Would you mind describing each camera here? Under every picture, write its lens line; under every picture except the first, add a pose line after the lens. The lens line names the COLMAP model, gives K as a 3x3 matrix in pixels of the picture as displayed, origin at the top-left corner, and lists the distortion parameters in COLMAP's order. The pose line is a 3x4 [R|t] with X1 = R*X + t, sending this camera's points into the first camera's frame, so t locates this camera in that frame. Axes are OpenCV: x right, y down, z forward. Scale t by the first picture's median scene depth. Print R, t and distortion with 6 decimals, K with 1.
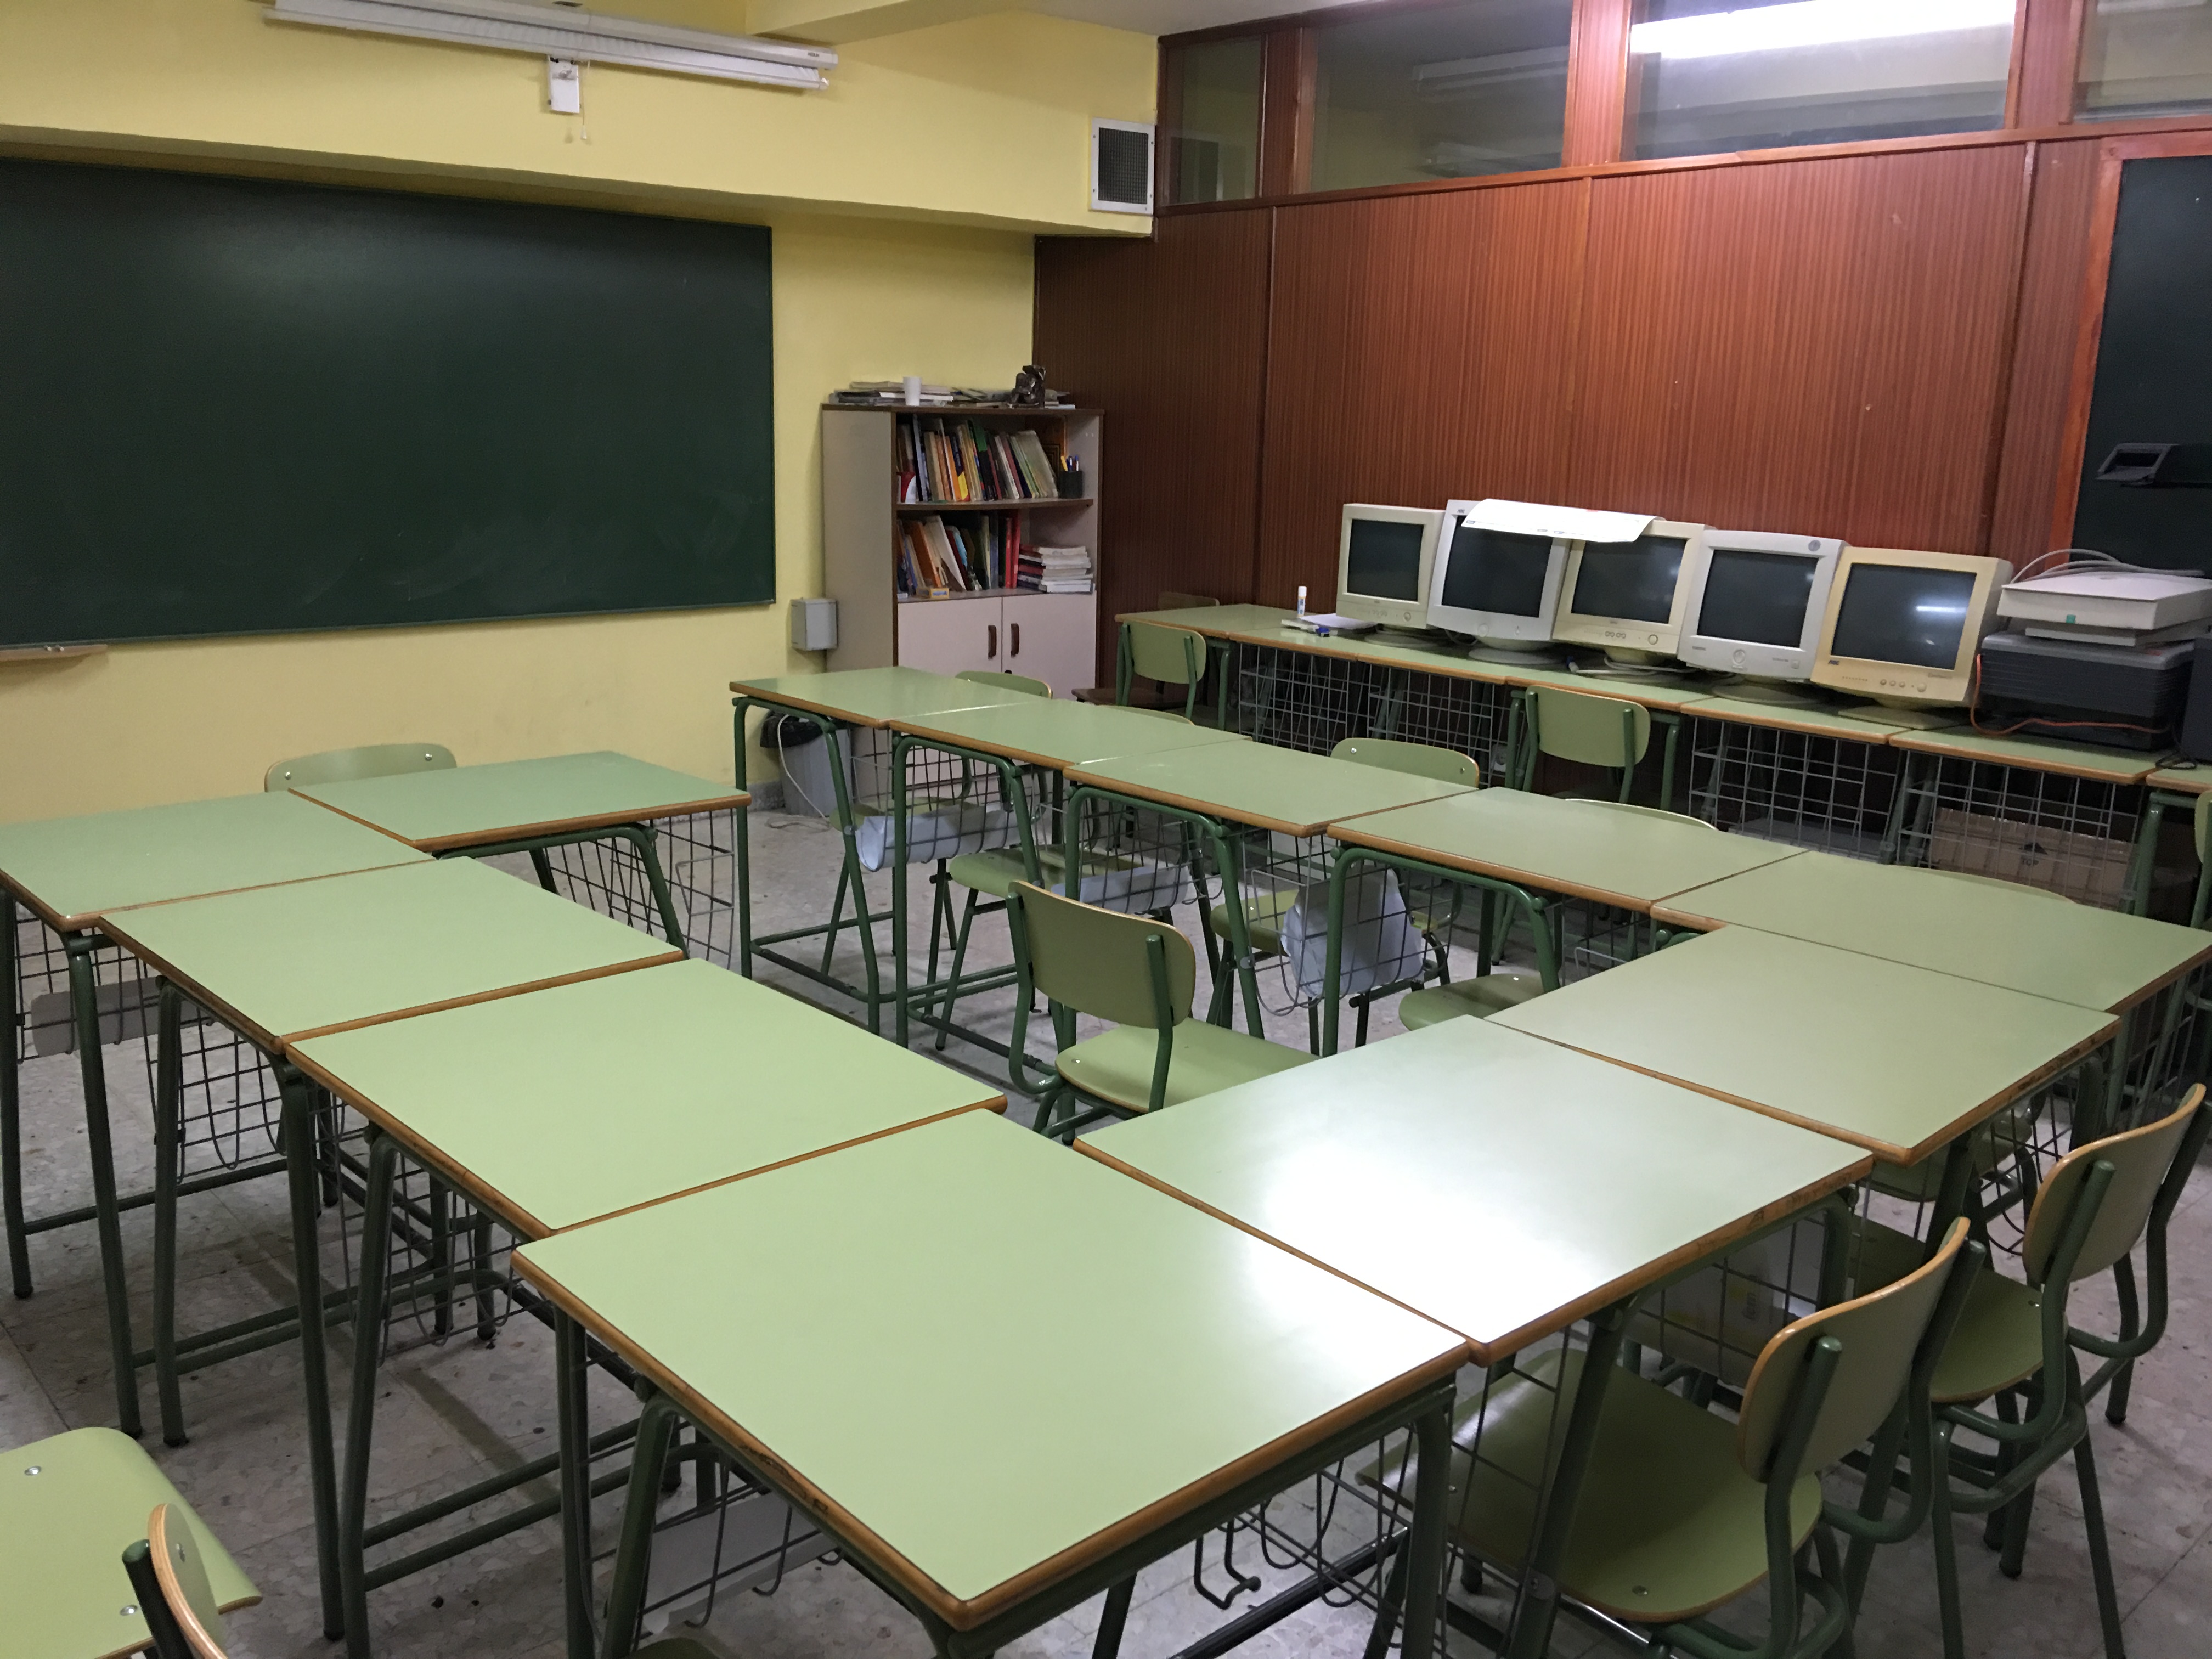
lens RADIAL K [[1892.2, 0, 1102.4], [0, 1892.2, 835.2], [0, 0, 1]] dist [0.053548, -0.012280]
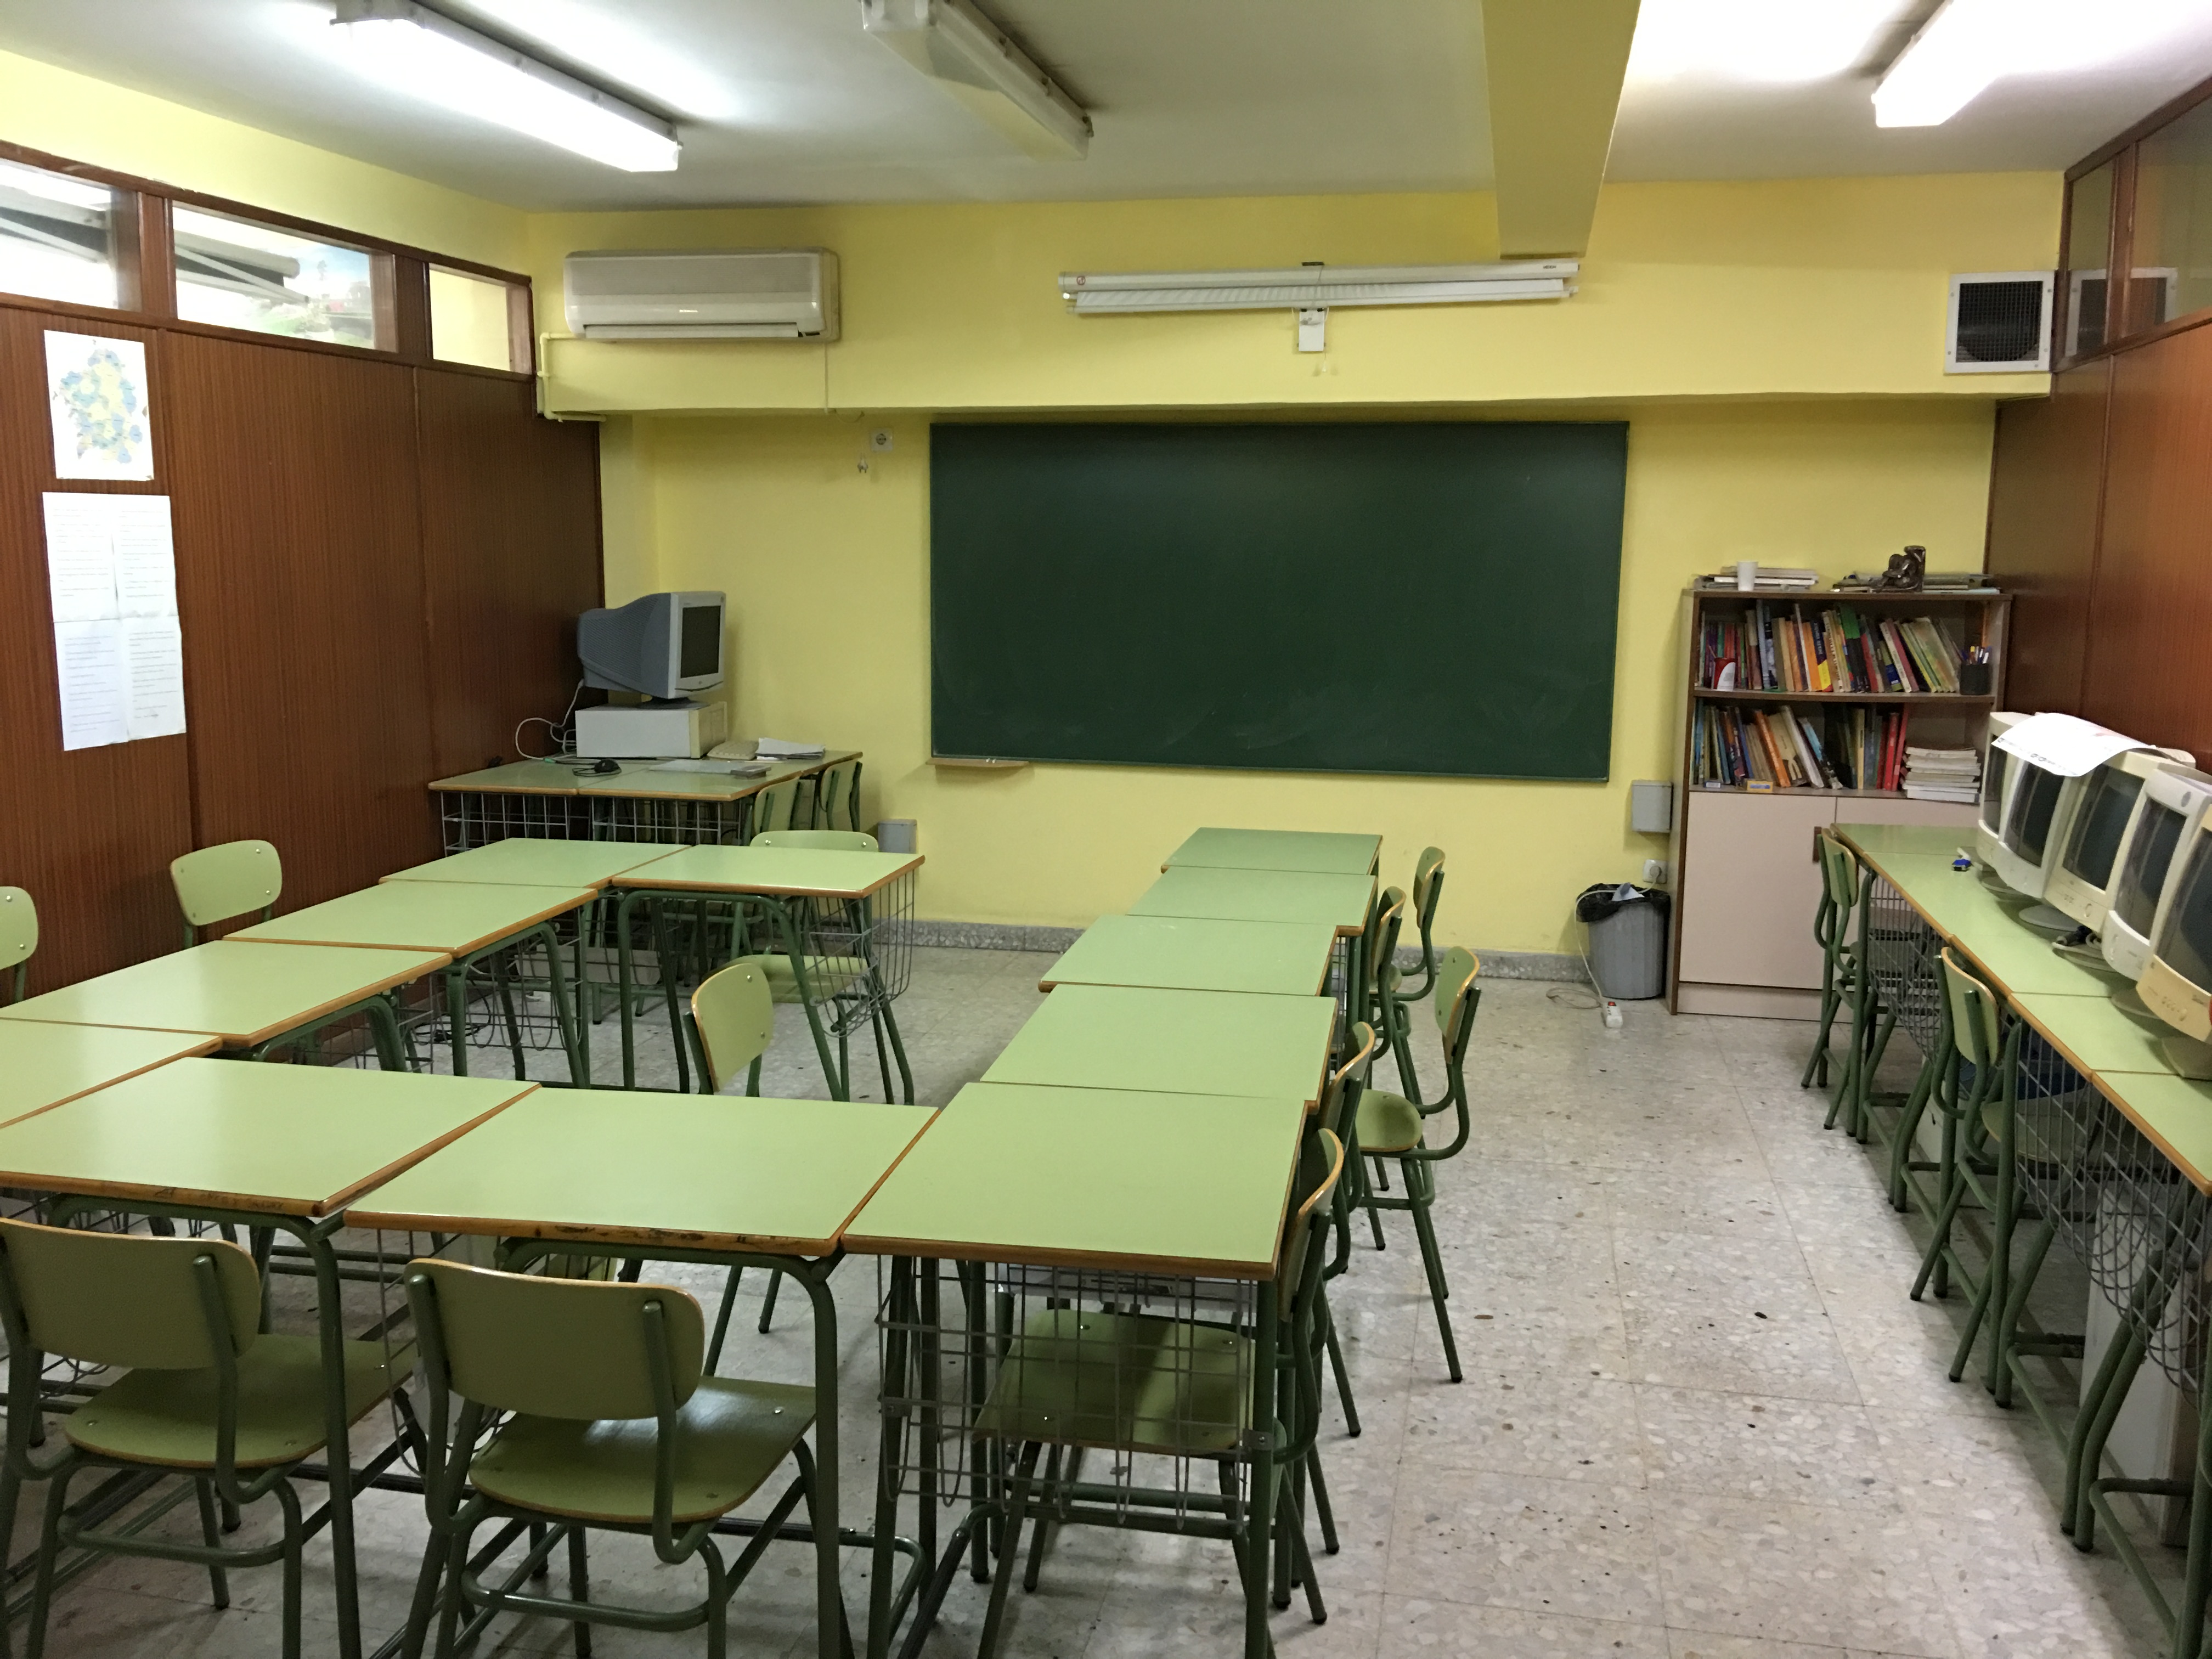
lens RADIAL K [[1892.2, 0, 1107.5], [0, 1892.2, 819.8], [0, 0, 1]] dist [0.053548, -0.012280]
pose [[0.586430, 0.103173, -0.803403, 0.486567], [-0.181554, 0.983361, -0.006239, -0.046961], [0.789391, 0.149520, 0.595403, 0.185940]]
